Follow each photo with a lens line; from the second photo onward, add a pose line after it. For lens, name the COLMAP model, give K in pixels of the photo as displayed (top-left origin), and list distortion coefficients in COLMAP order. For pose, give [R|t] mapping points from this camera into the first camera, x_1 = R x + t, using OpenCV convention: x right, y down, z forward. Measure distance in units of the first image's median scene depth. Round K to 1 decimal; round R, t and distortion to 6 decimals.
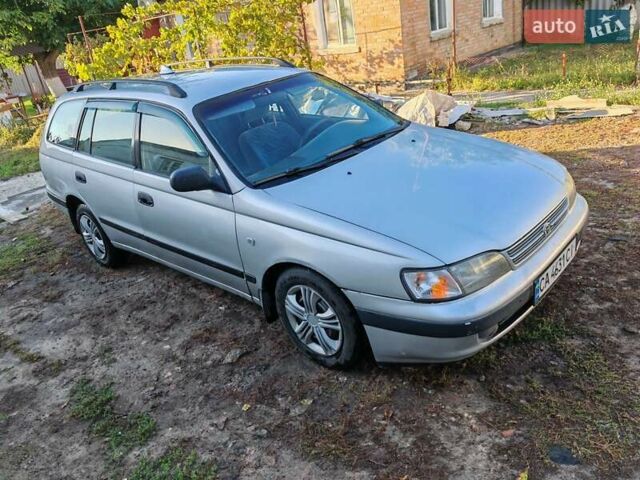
lens RADIAL K [[528.7, 0, 320.0], [0, 528.7, 240.0], [0, 0, 1]] dist [0.035786, -0.103907]
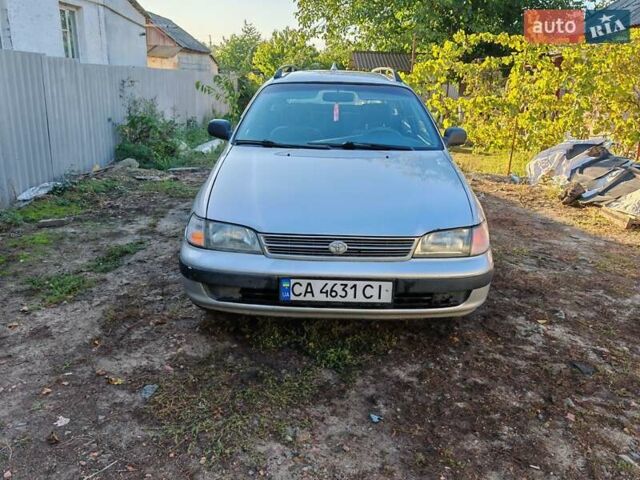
lens RADIAL K [[541.3, 0, 320.1], [0, 541.3, 214.4], [0, 0, 1]] dist [-0.001603, -0.011051]
pose [[0.653862, 0.345628, -0.673057, 1.017834], [-0.419207, 0.906035, 0.058015, -0.115552], [0.629865, 0.244216, 0.737312, 0.217273]]
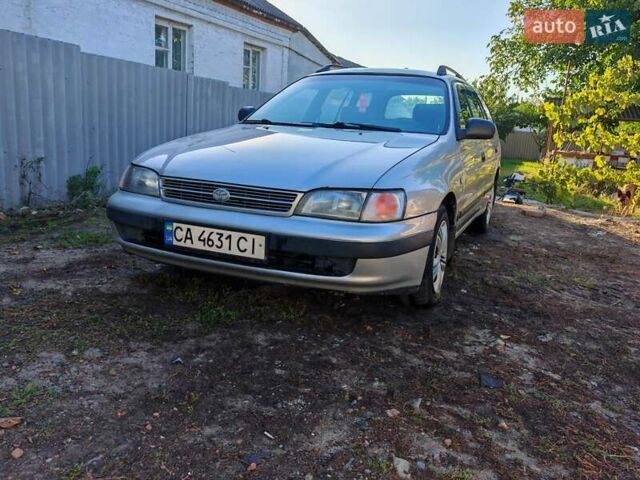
lens RADIAL K [[528.7, 0, 320.0], [0, 528.7, 240.0], [0, 0, 1]] dist [0.035786, -0.103907]
pose [[0.307727, 0.362633, -0.879660, 1.283248], [-0.480384, 0.857251, 0.185345, -0.202669], [0.821301, 0.365538, 0.438002, 0.733181]]
